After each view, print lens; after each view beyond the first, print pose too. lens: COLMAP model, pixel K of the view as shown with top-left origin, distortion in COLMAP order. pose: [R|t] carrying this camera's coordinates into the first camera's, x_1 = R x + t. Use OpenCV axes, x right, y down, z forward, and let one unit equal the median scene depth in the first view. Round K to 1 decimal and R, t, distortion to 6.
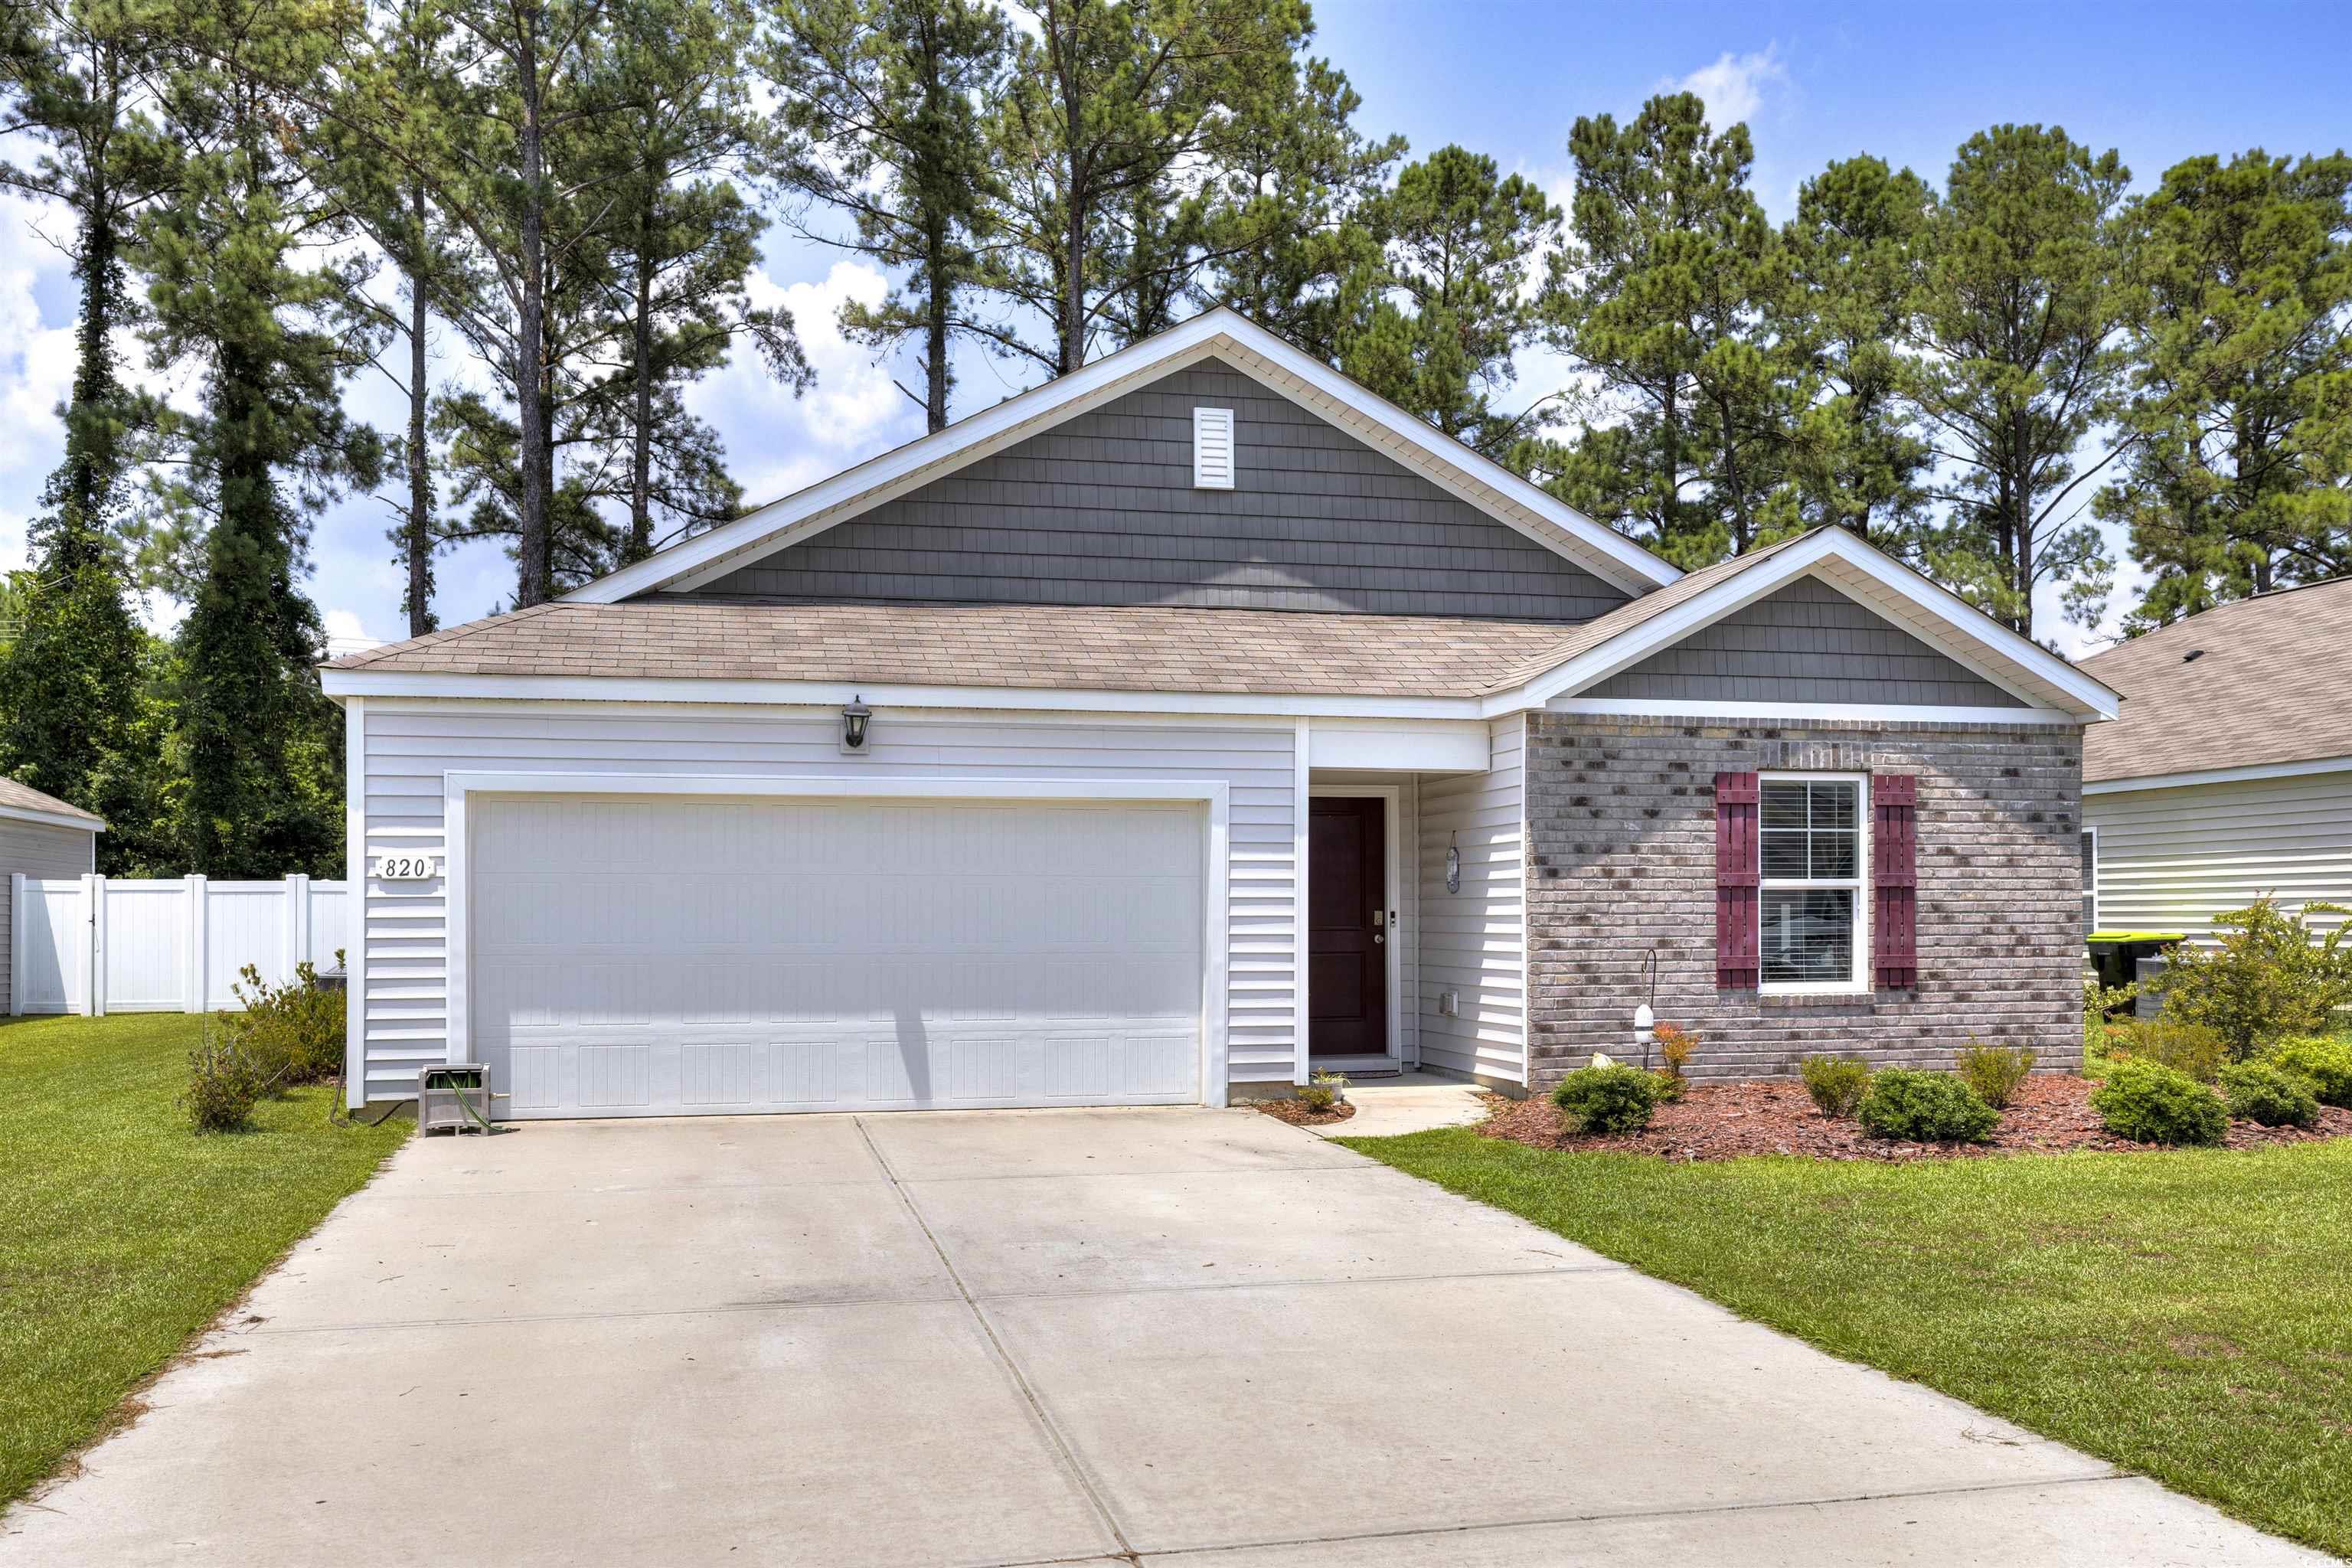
lens RADIAL K [[1860.0, 0, 1178.4], [0, 1860.0, 913.1], [0, 0, 1]] dist [0.000099, -0.004201]
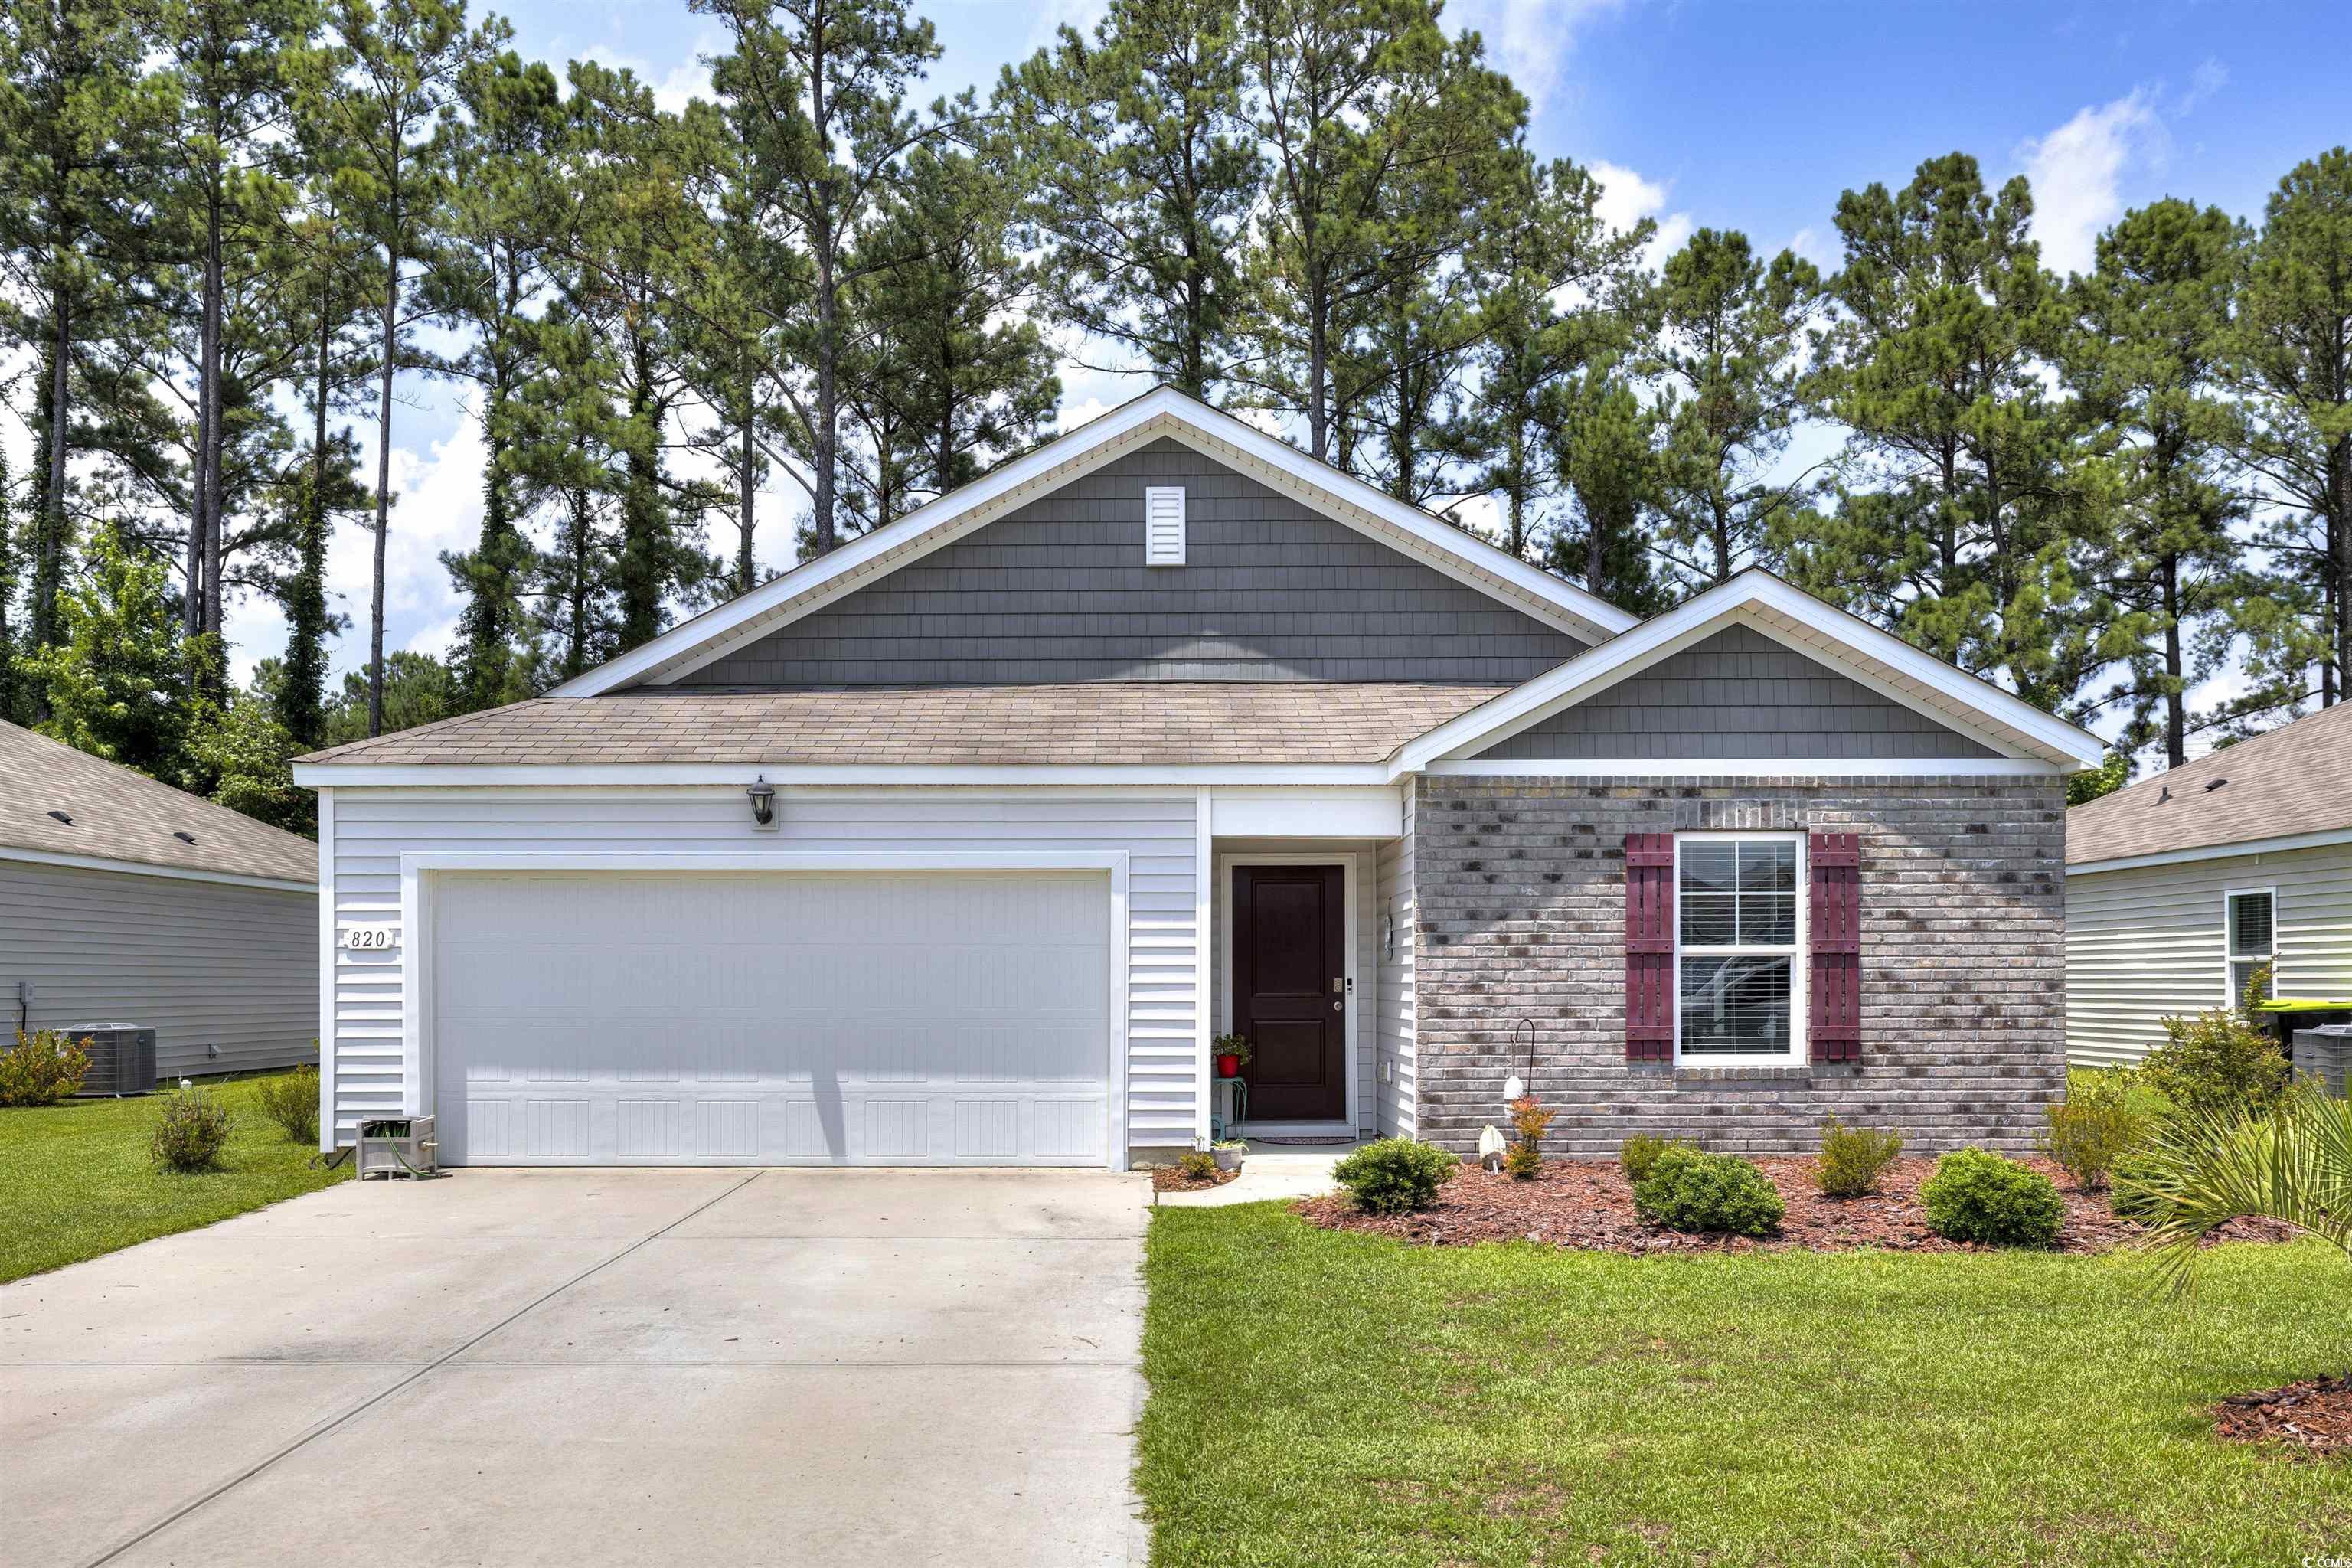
lens RADIAL K [[1699.0, 0, 1170.4], [0, 1699.0, 981.5], [0, 0, 1]] dist [-0.001466, 0.002202]
pose [[0.976359, 0.001843, -0.216145, 0.243131], [-0.001194, 0.999994, 0.003135, -0.002232], [0.216150, -0.002803, 0.976356, 0.093507]]
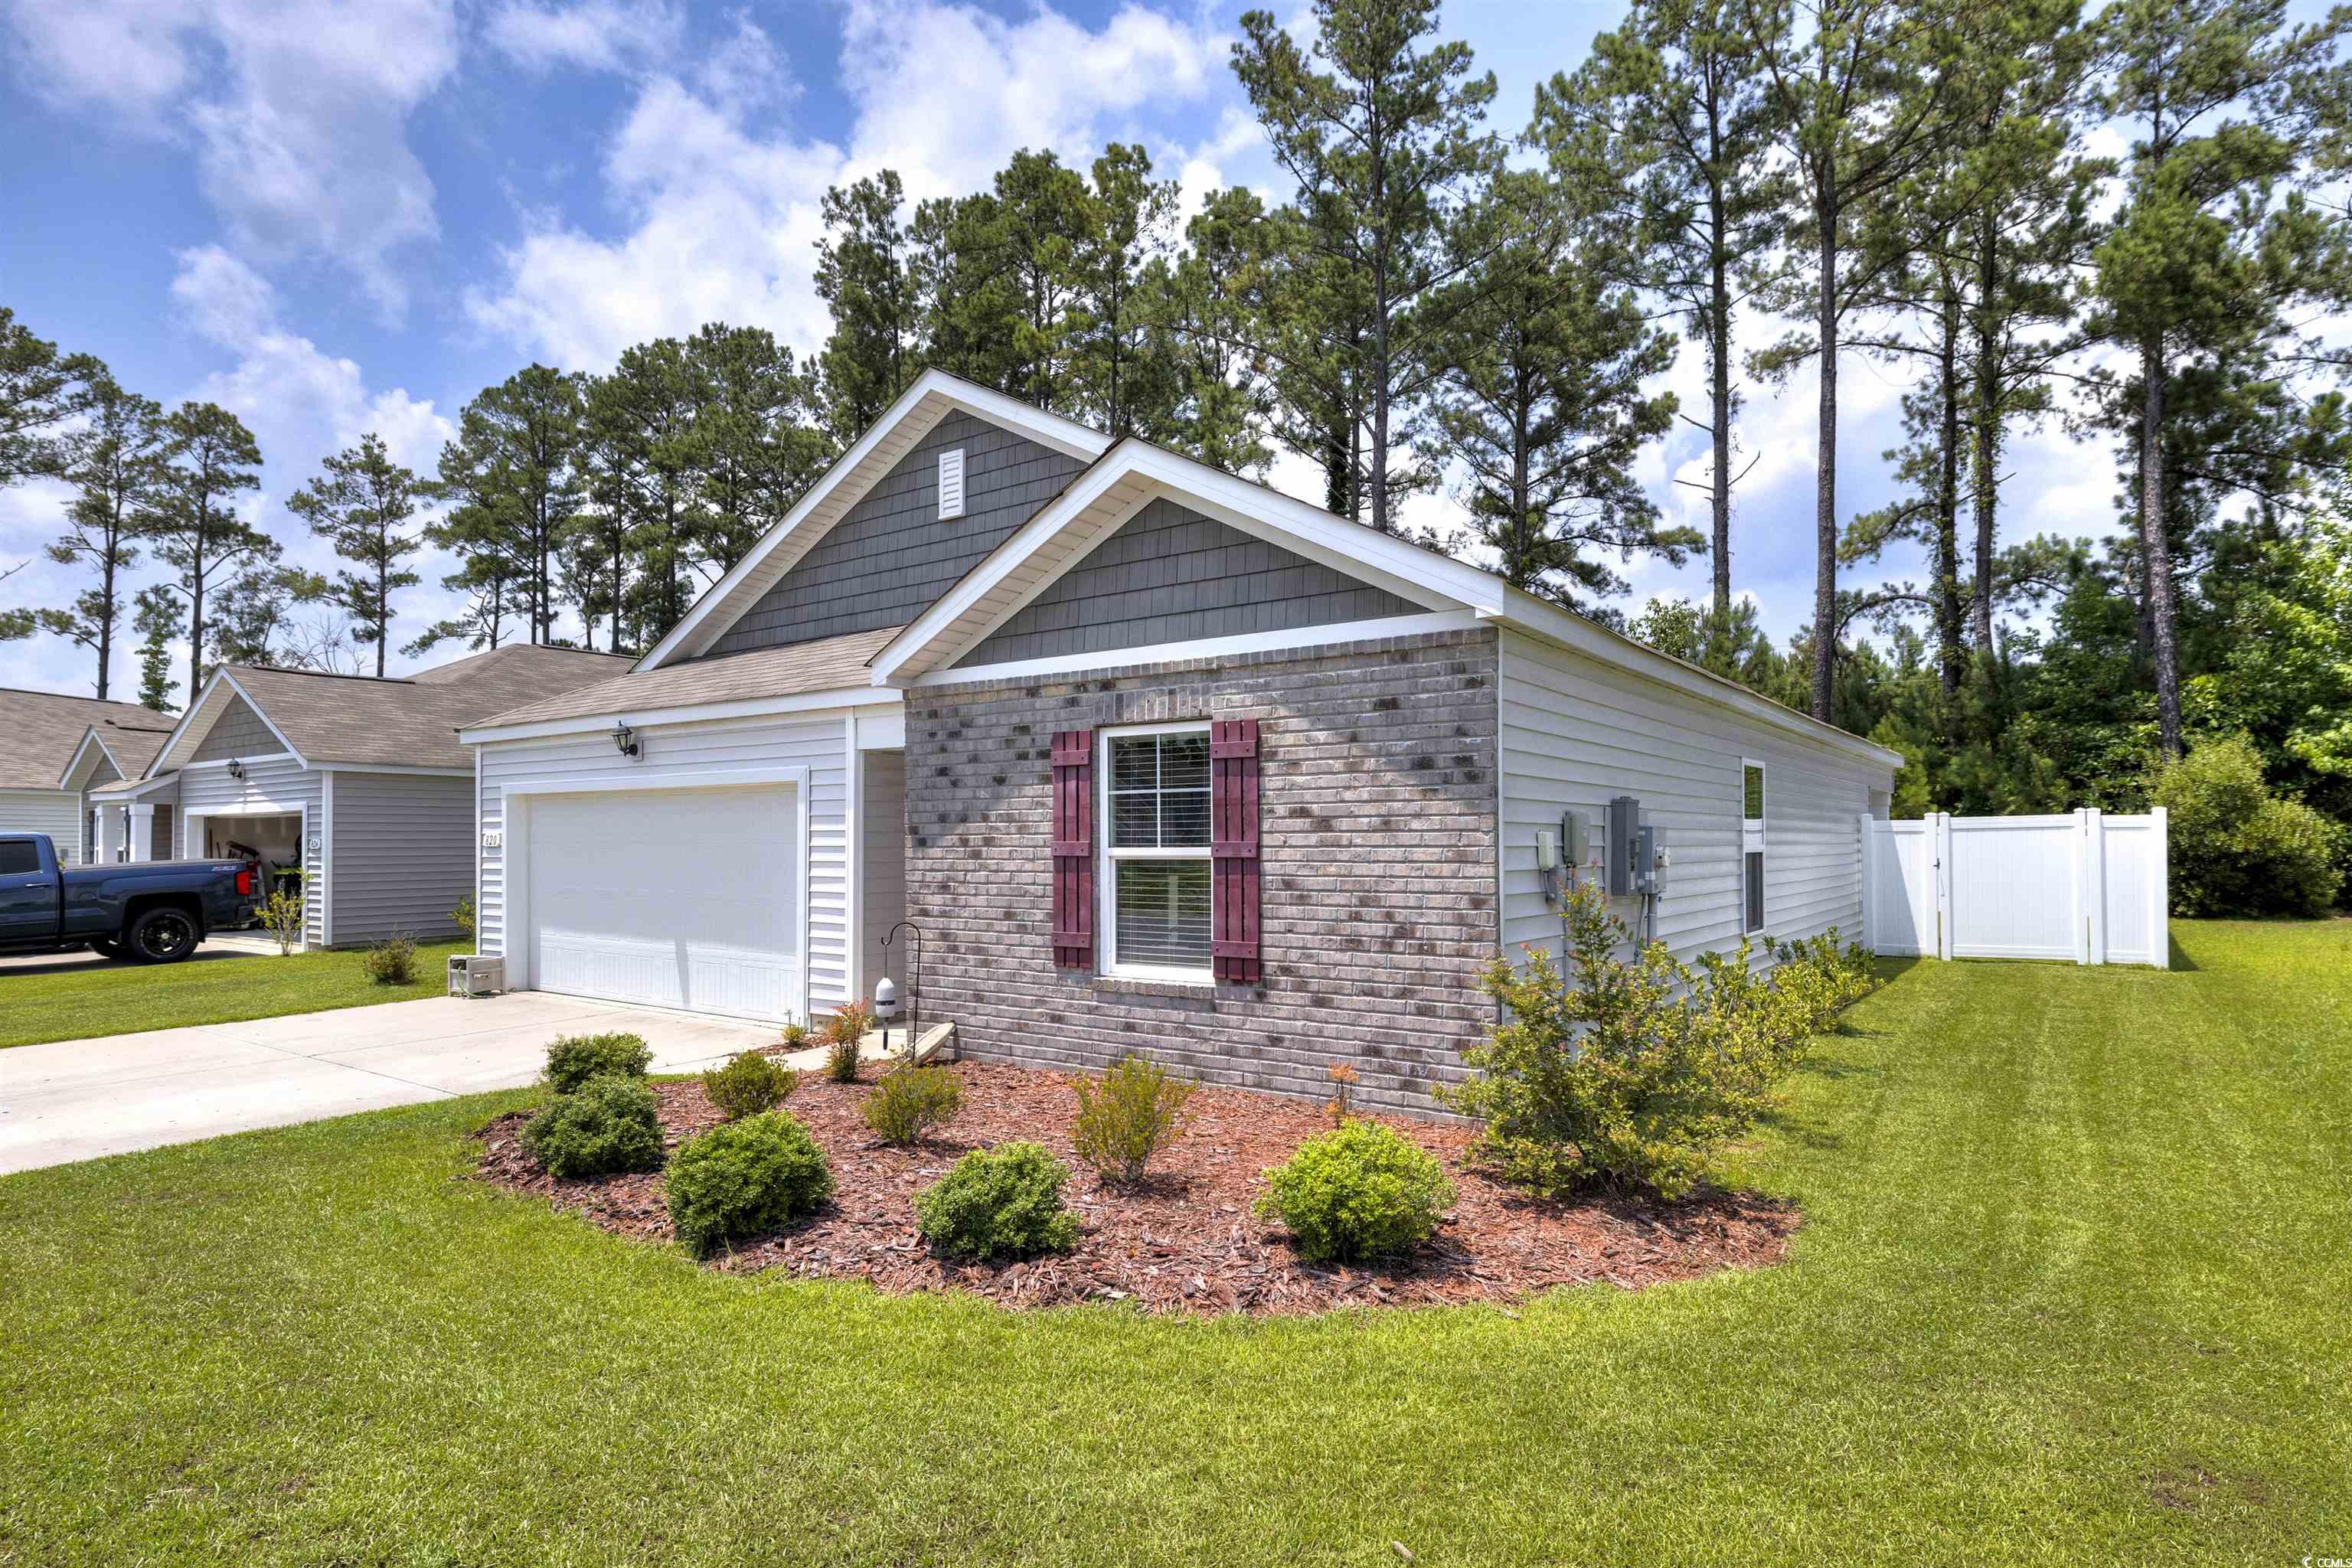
lens RADIAL K [[1241.5, 0, 1181.0], [0, 1241.5, 821.0], [0, 0, 1]] dist [-0.000893, -0.000847]
pose [[0.670268, -0.010583, -0.742044, 0.771065], [0.002394, 0.999924, -0.012099, -0.023584], [0.742115, 0.006333, 0.670243, 0.616283]]
